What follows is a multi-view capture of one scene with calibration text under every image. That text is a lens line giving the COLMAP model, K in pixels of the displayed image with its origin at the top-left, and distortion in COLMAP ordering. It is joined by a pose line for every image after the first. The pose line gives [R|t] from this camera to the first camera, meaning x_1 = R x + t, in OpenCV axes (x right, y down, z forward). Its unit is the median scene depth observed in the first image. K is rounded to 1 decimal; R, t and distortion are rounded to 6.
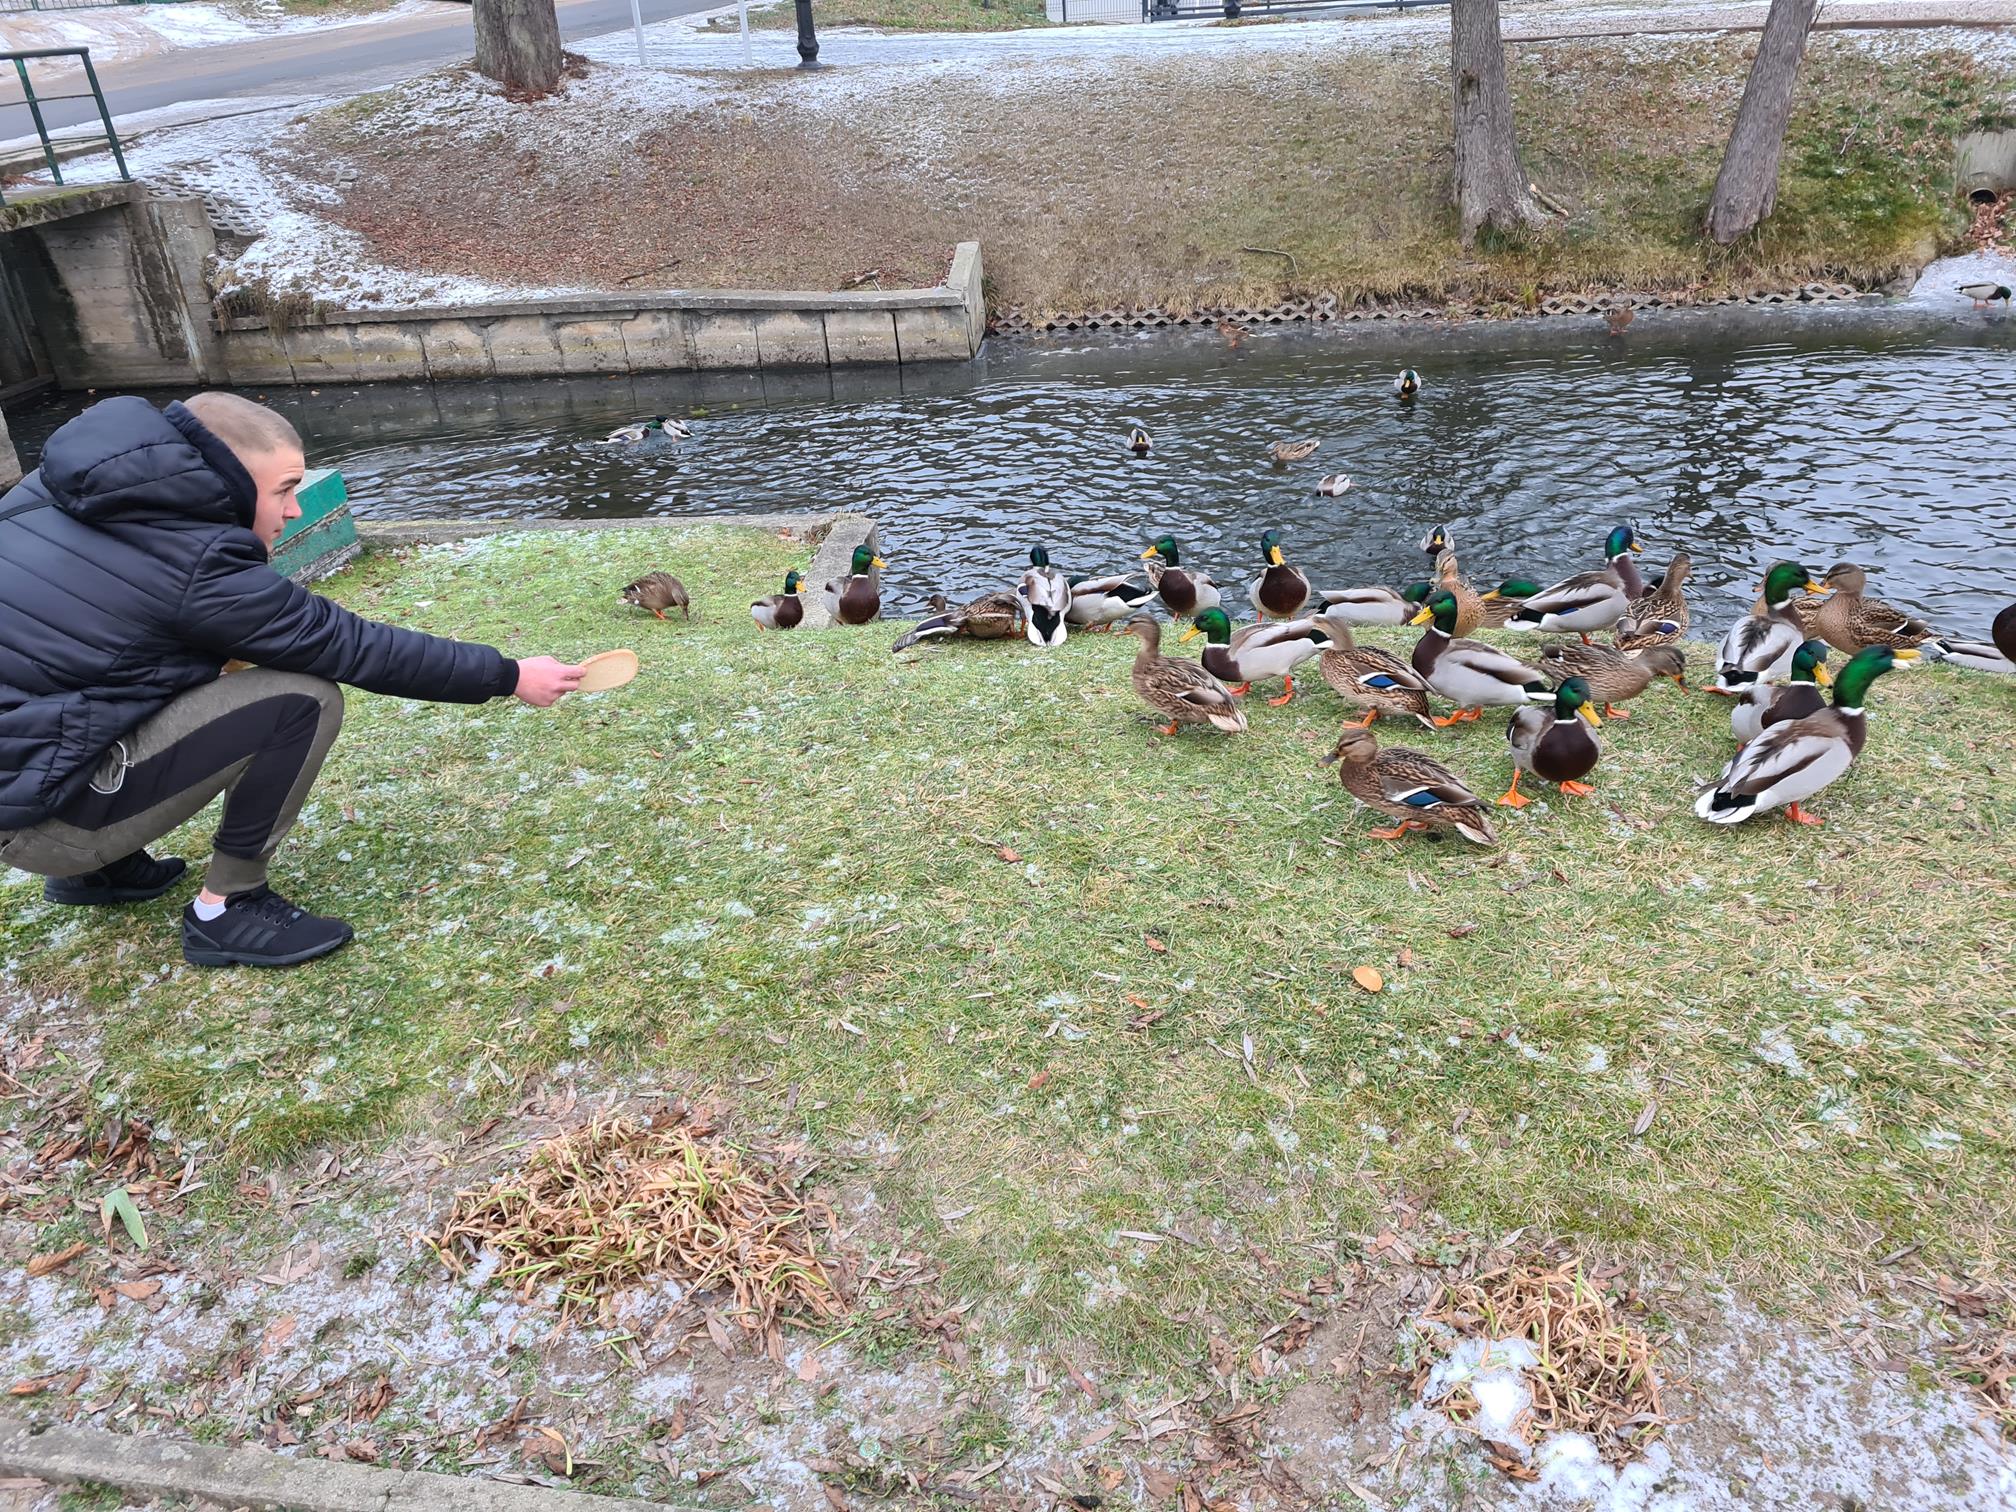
lens RADIAL K [[1499.8, 0, 1007.6], [0, 1499.8, 739.5], [0, 0, 1]] dist [0.069944, -0.051072]
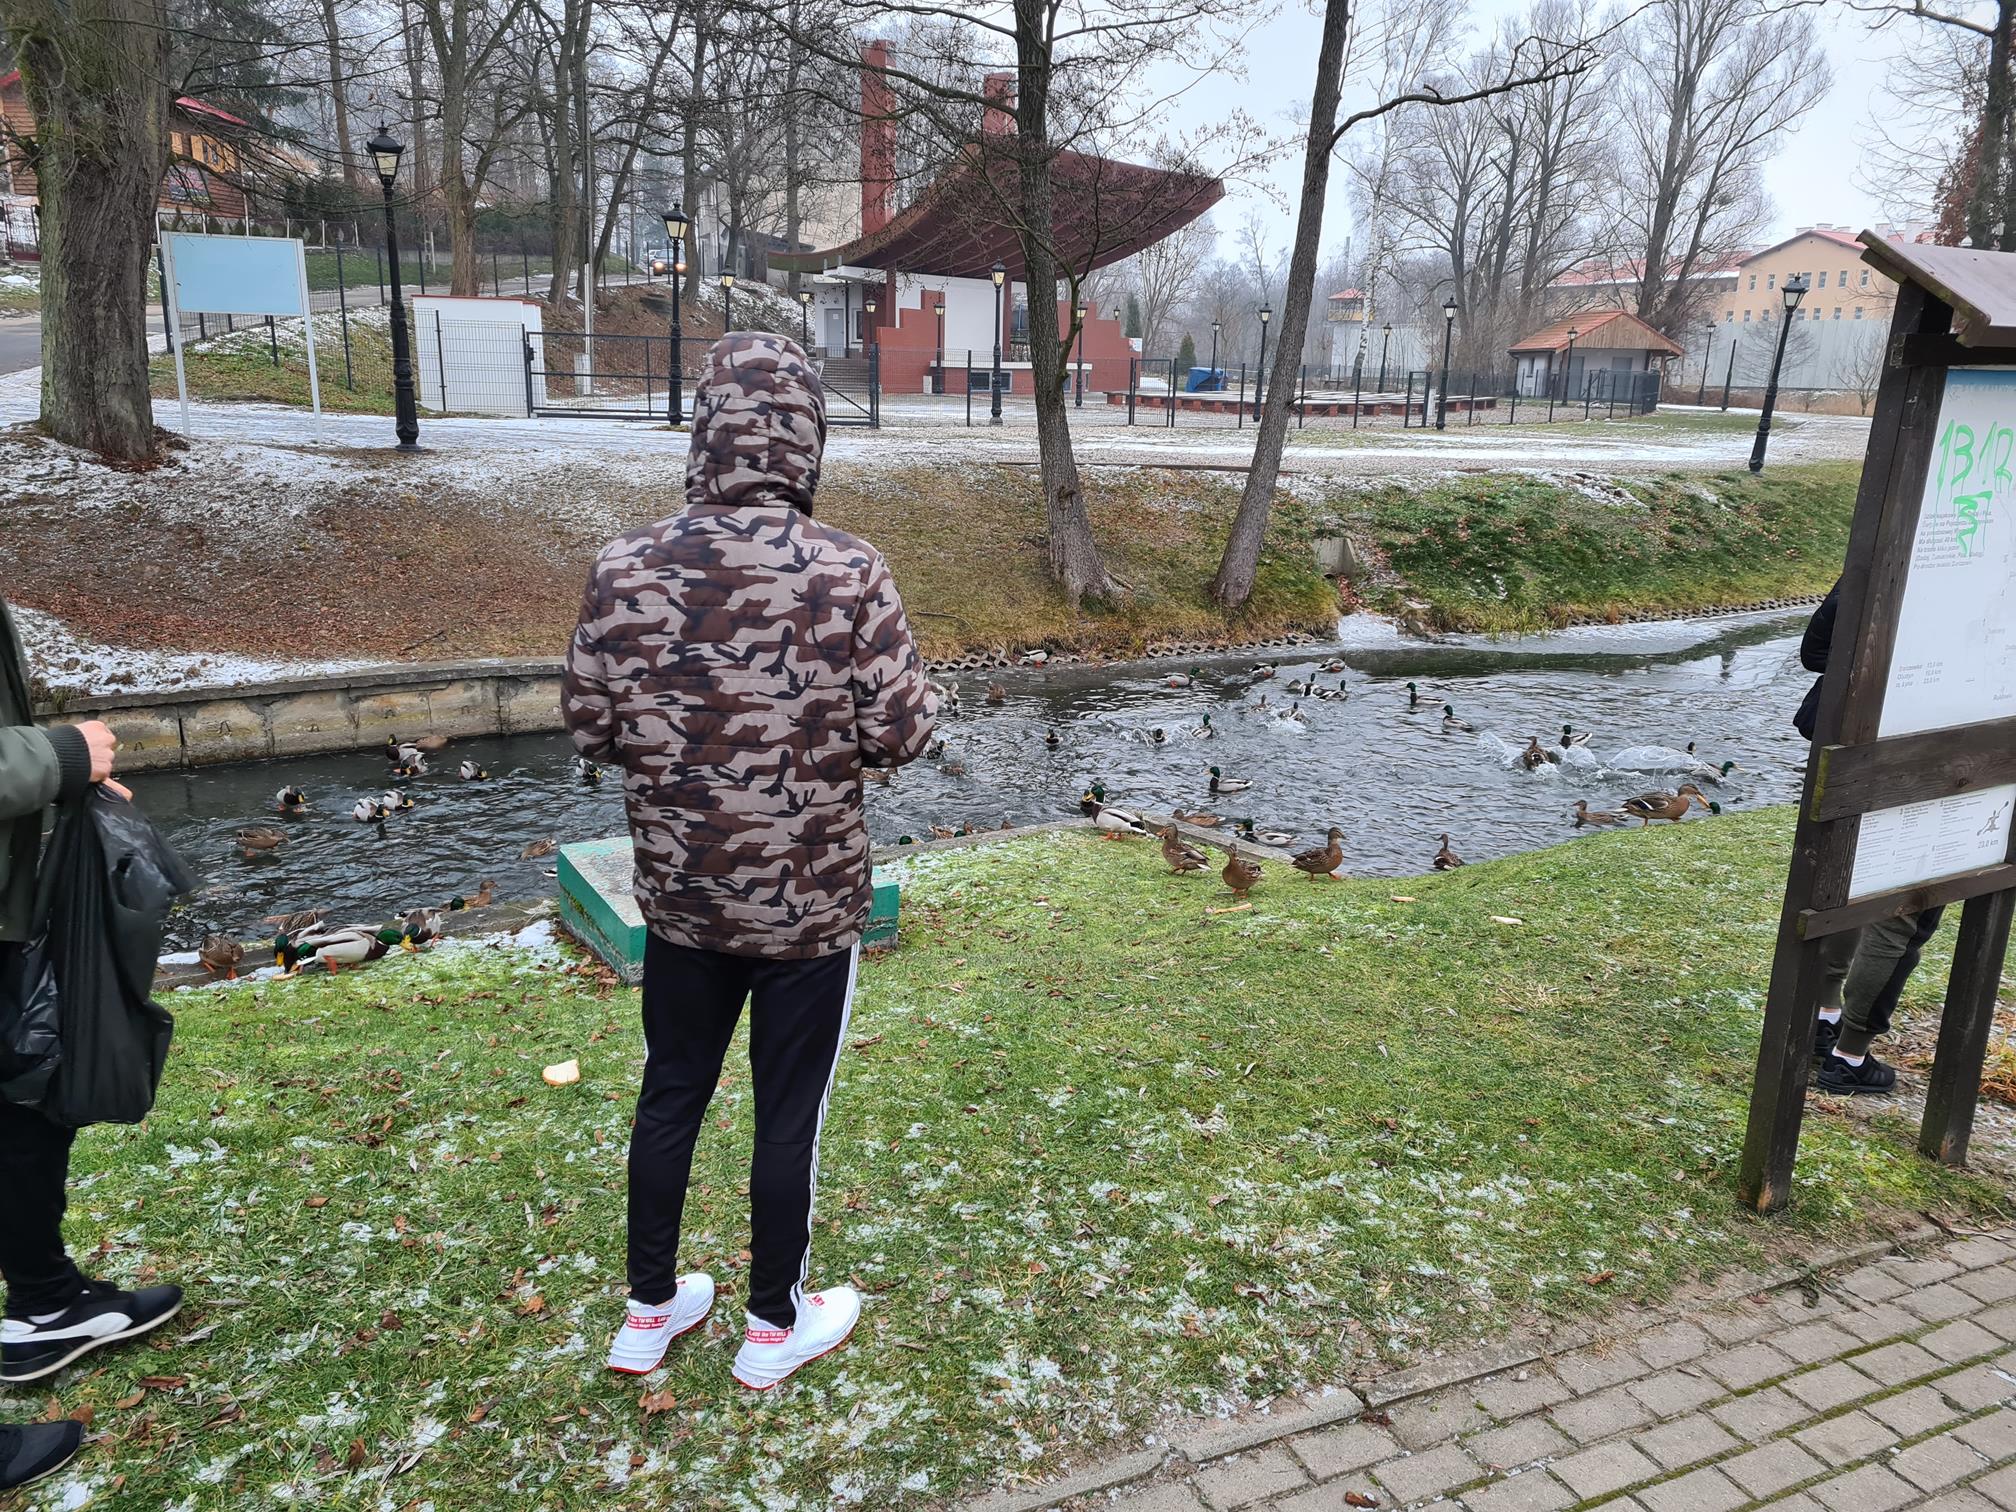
lens RADIAL K [[1499.8, 0, 1010.7], [0, 1499.8, 746.1], [0, 0, 1]] dist [0.069944, -0.051072]
pose [[0.805266, -0.065431, 0.589293, -0.544897], [0.196200, 0.967306, -0.160703, -0.012967], [-0.559511, 0.245028, 0.791776, 0.029375]]
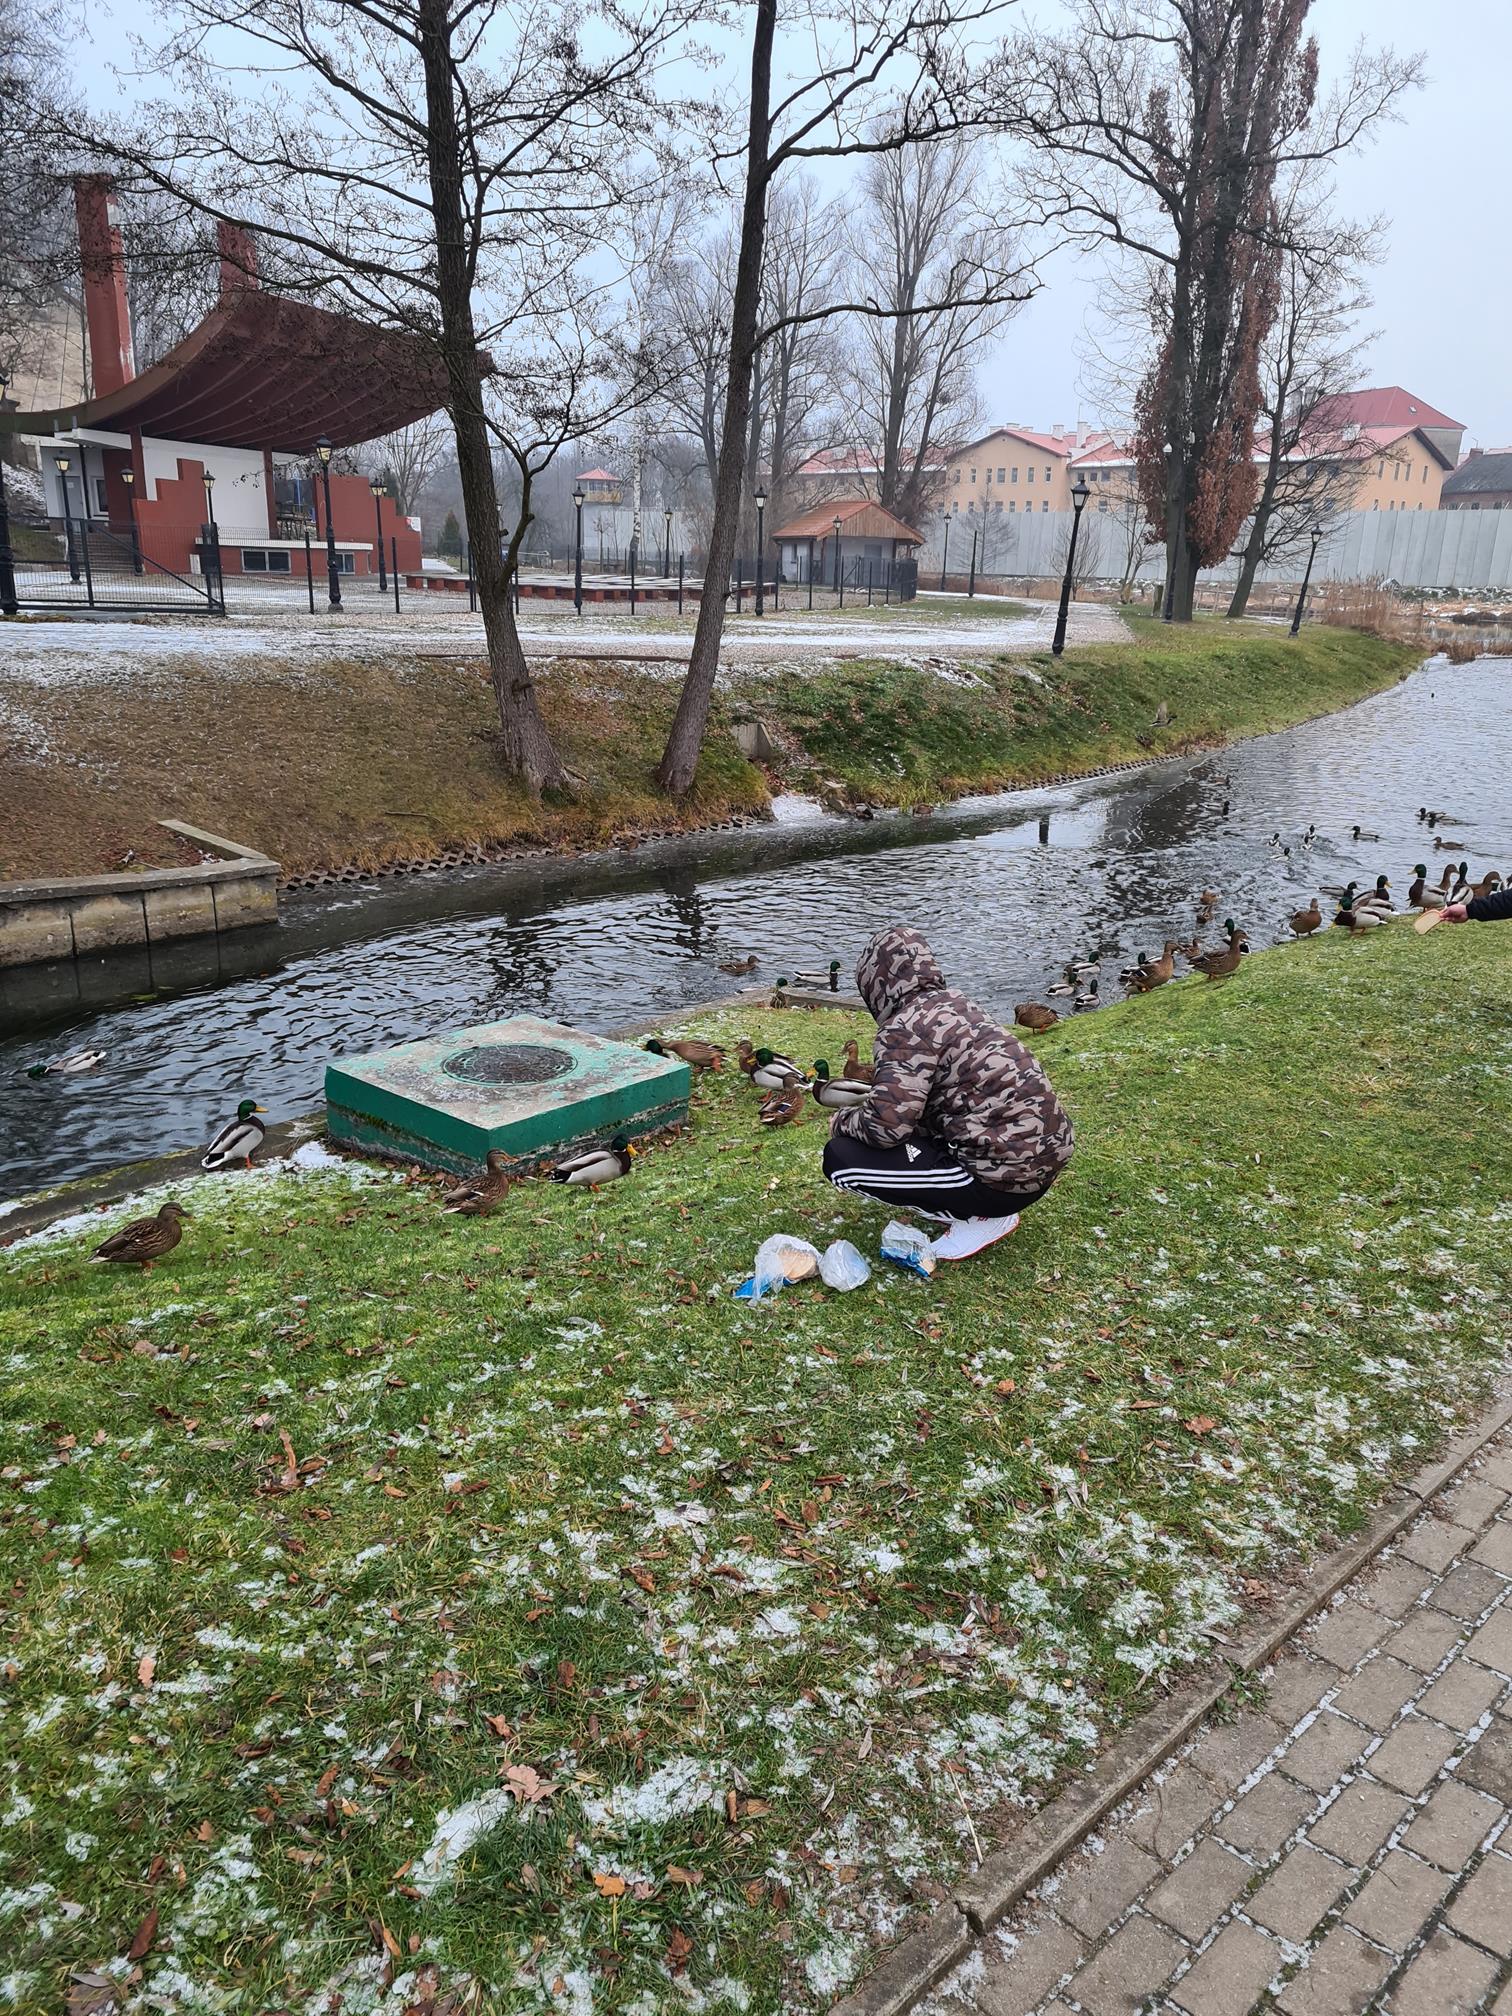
lens RADIAL K [[1499.8, 0, 782.7], [0, 1499.8, 1016.4], [0, 0, 1]] dist [0.069944, -0.051072]
pose [[0.562895, -0.163224, 0.810252, -0.707613], [0.309806, 0.950503, -0.023750, -0.052860], [-0.766270, 0.264389, 0.585601, 0.120365]]
